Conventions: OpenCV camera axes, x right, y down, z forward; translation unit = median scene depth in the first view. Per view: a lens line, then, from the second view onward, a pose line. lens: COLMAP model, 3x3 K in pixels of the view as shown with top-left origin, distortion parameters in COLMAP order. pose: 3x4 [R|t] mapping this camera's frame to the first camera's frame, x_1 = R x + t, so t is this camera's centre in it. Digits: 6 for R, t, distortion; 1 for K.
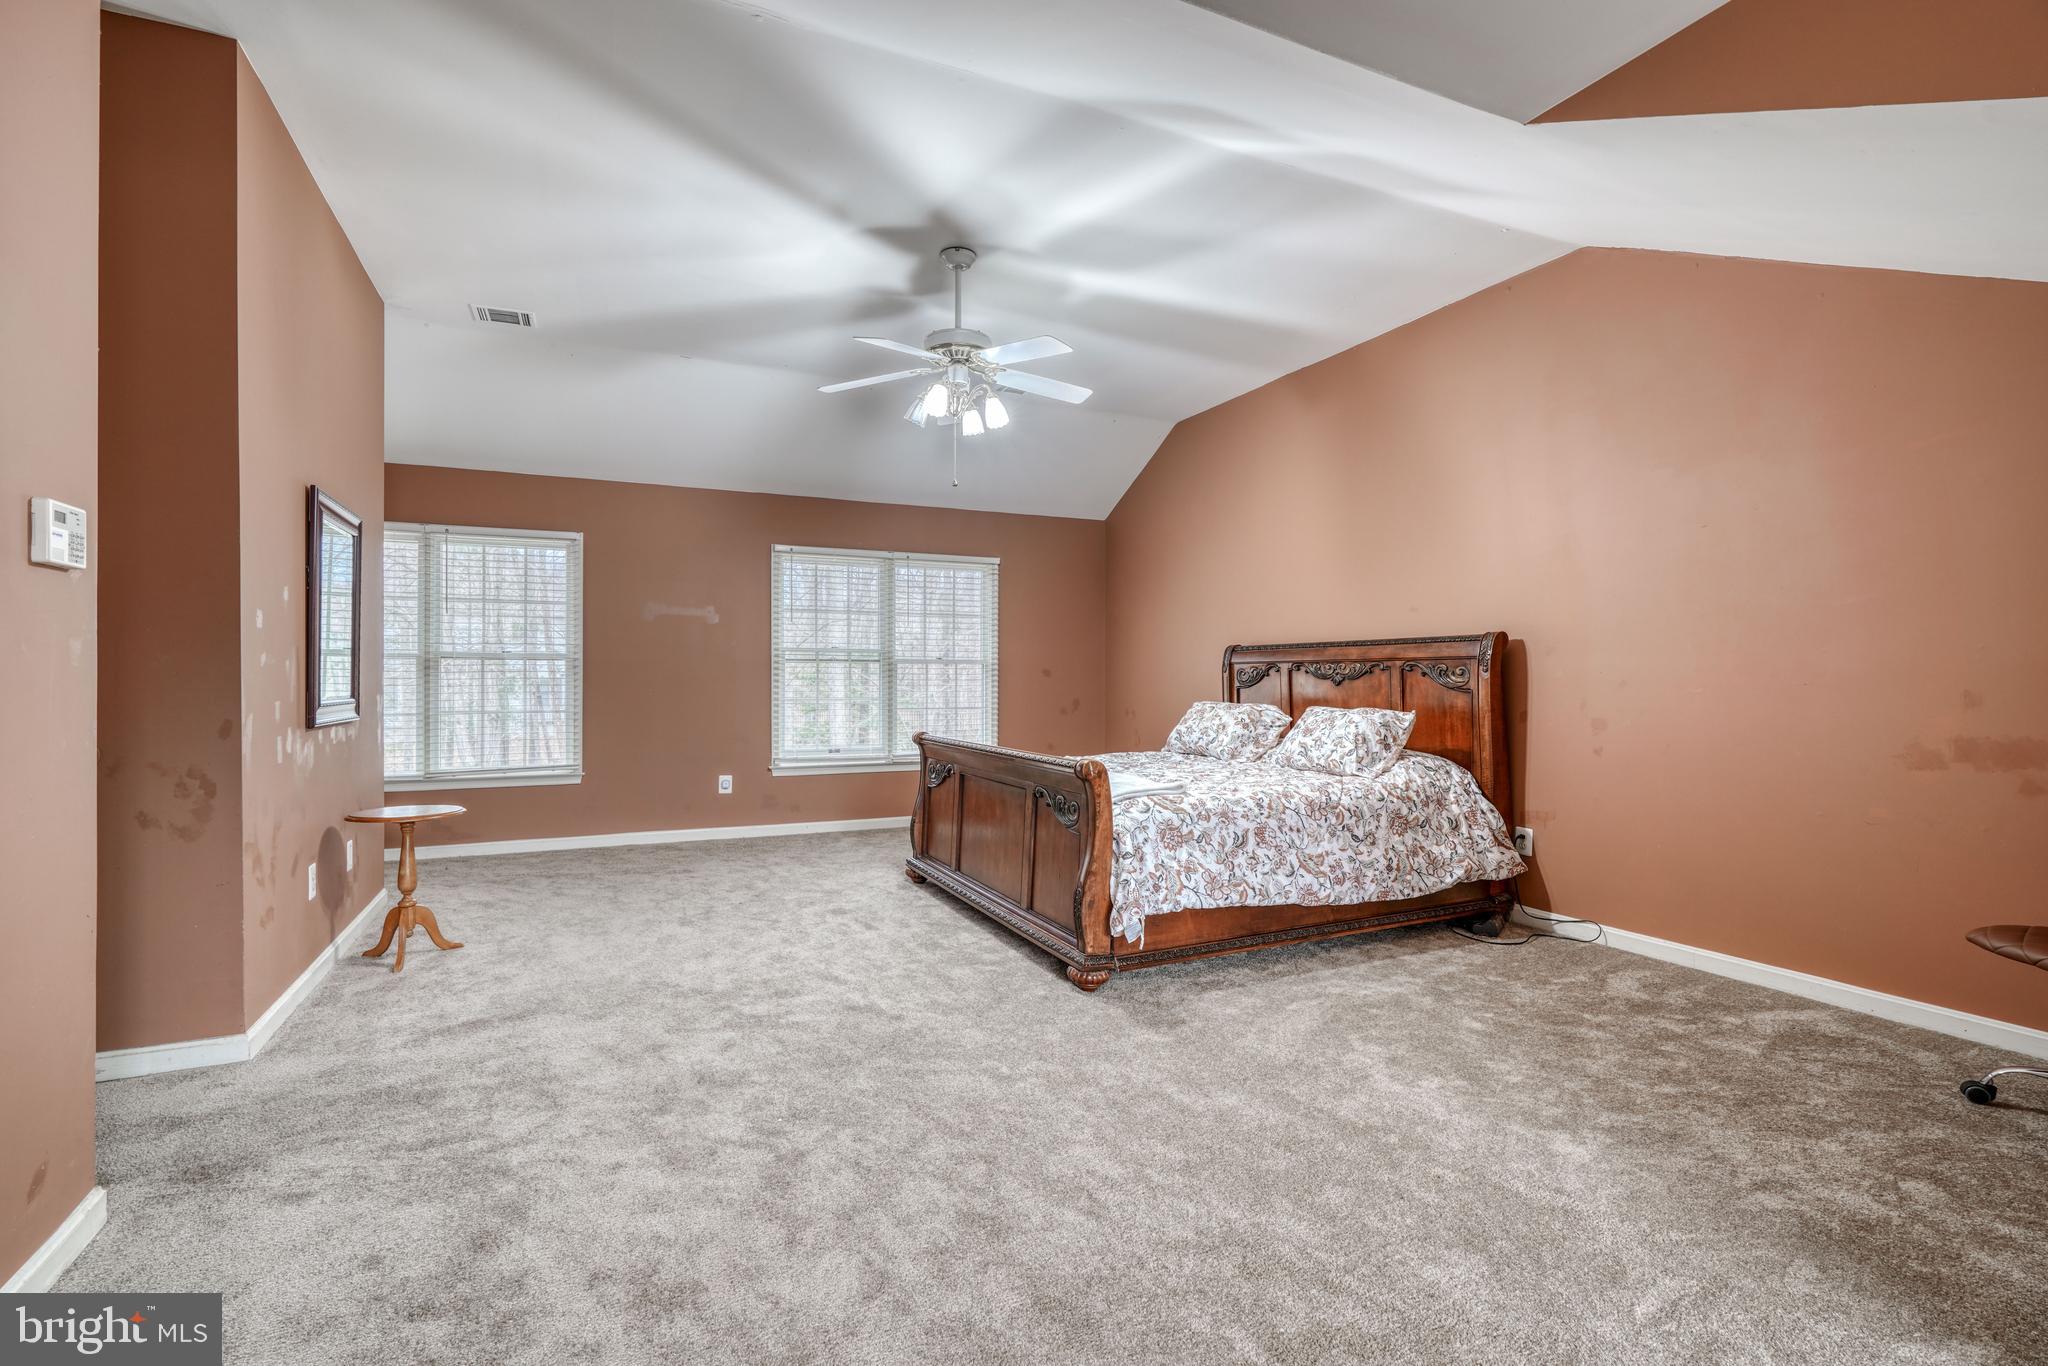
lens RADIAL K [[942.6, 0, 1012.2], [0, 942.6, 722.5], [0, 0, 1]] dist [-0.007643, 0.002185]
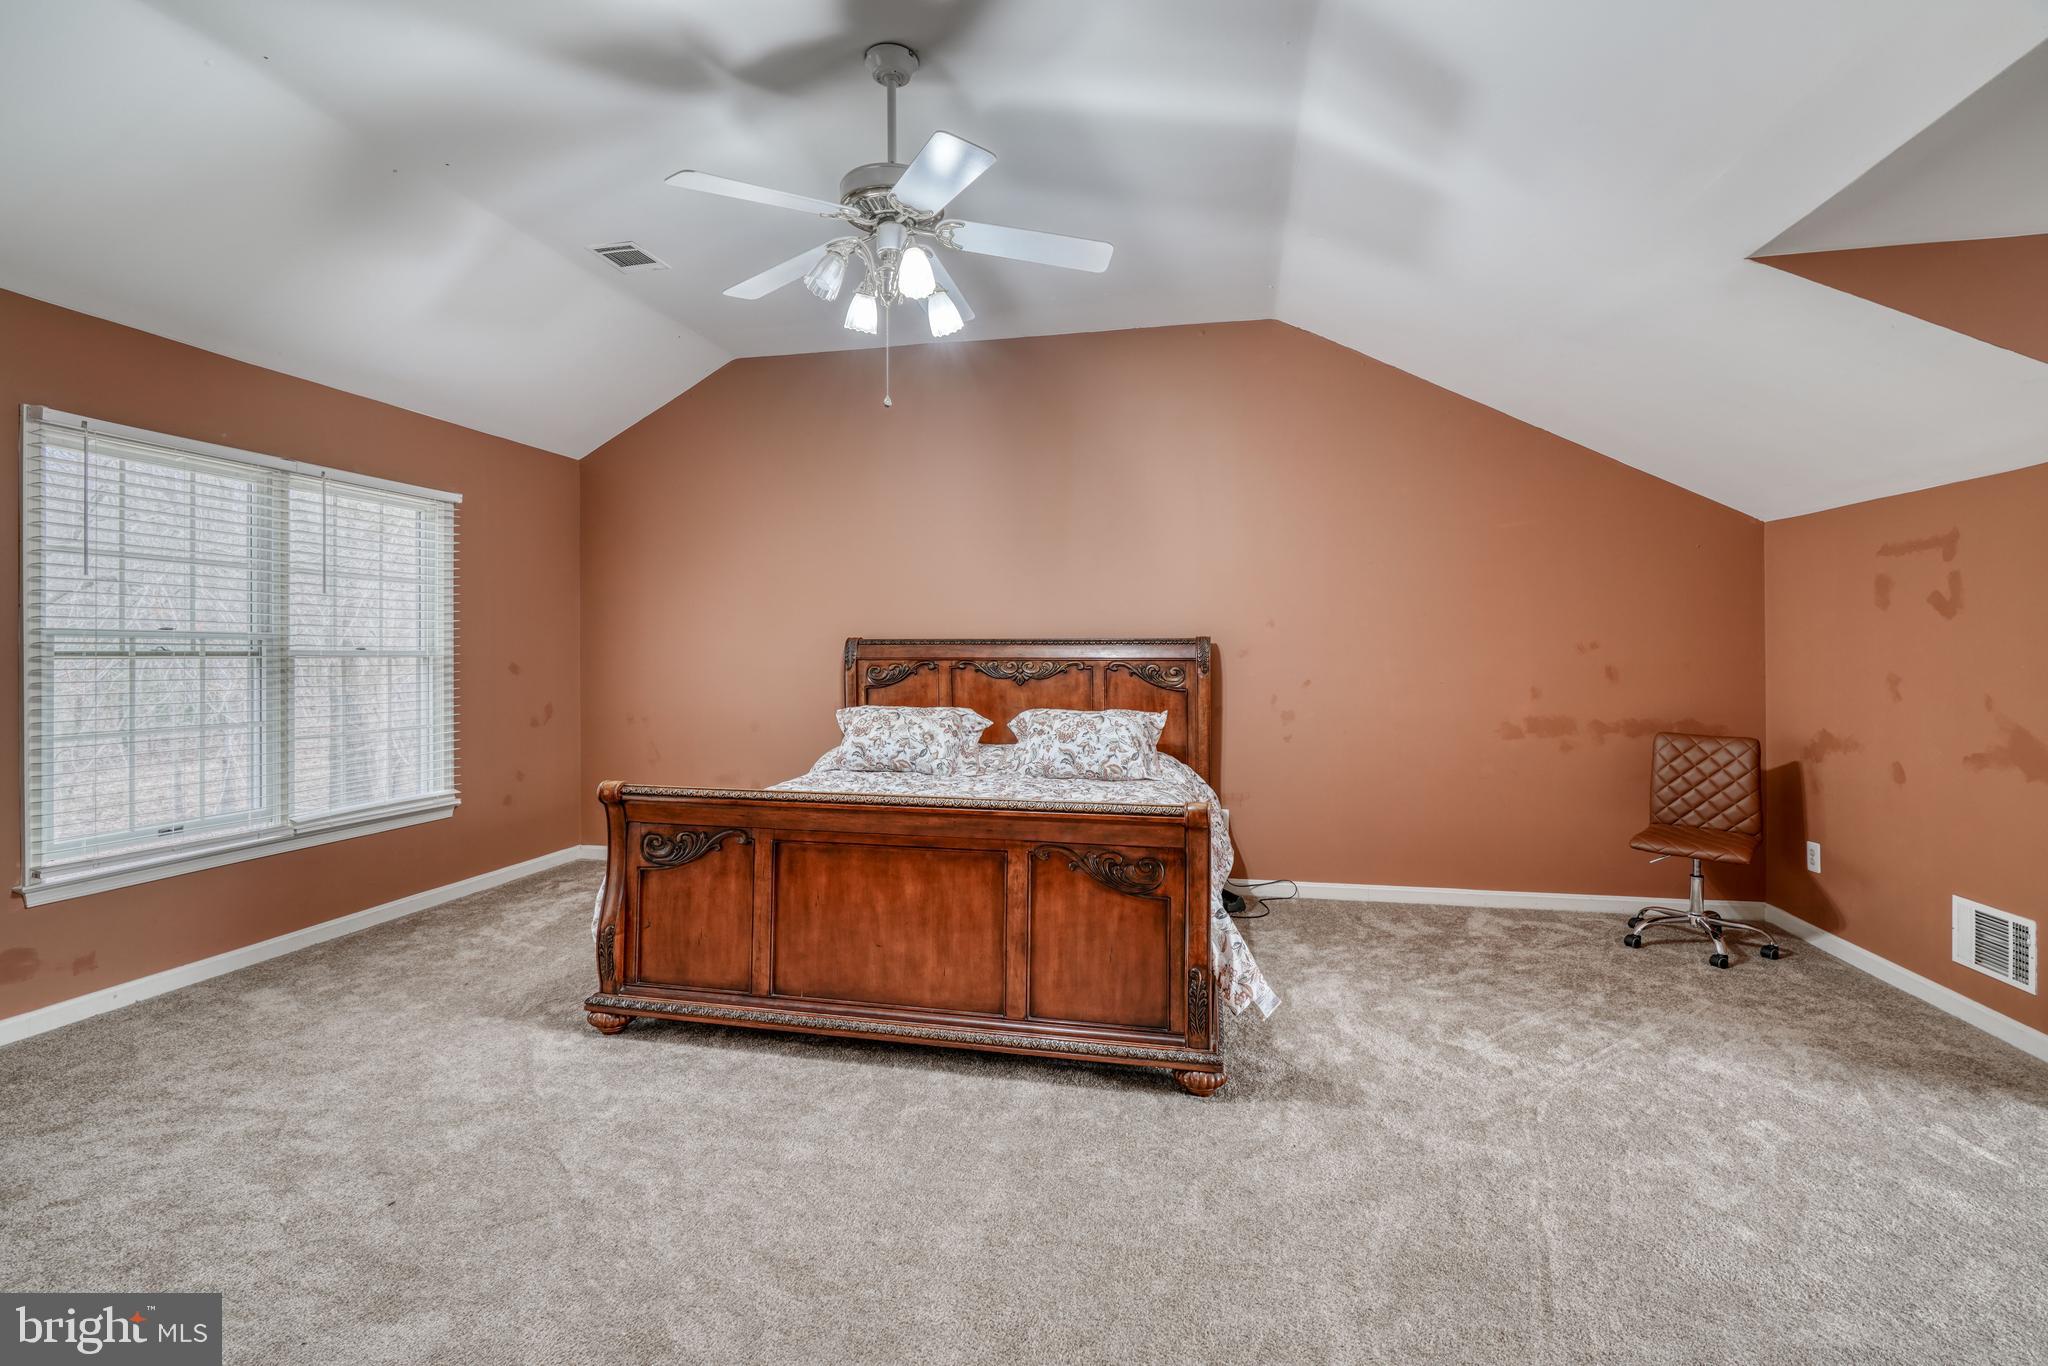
lens RADIAL K [[942.6, 0, 1013.4], [0, 942.6, 674.8], [0, 0, 1]] dist [-0.007643, 0.002185]
pose [[0.594828, -0.020108, 0.803601, -0.503434], [0.038252, 0.999263, -0.003311, -0.054577], [-0.802942, 0.032709, 0.595159, 0.507905]]
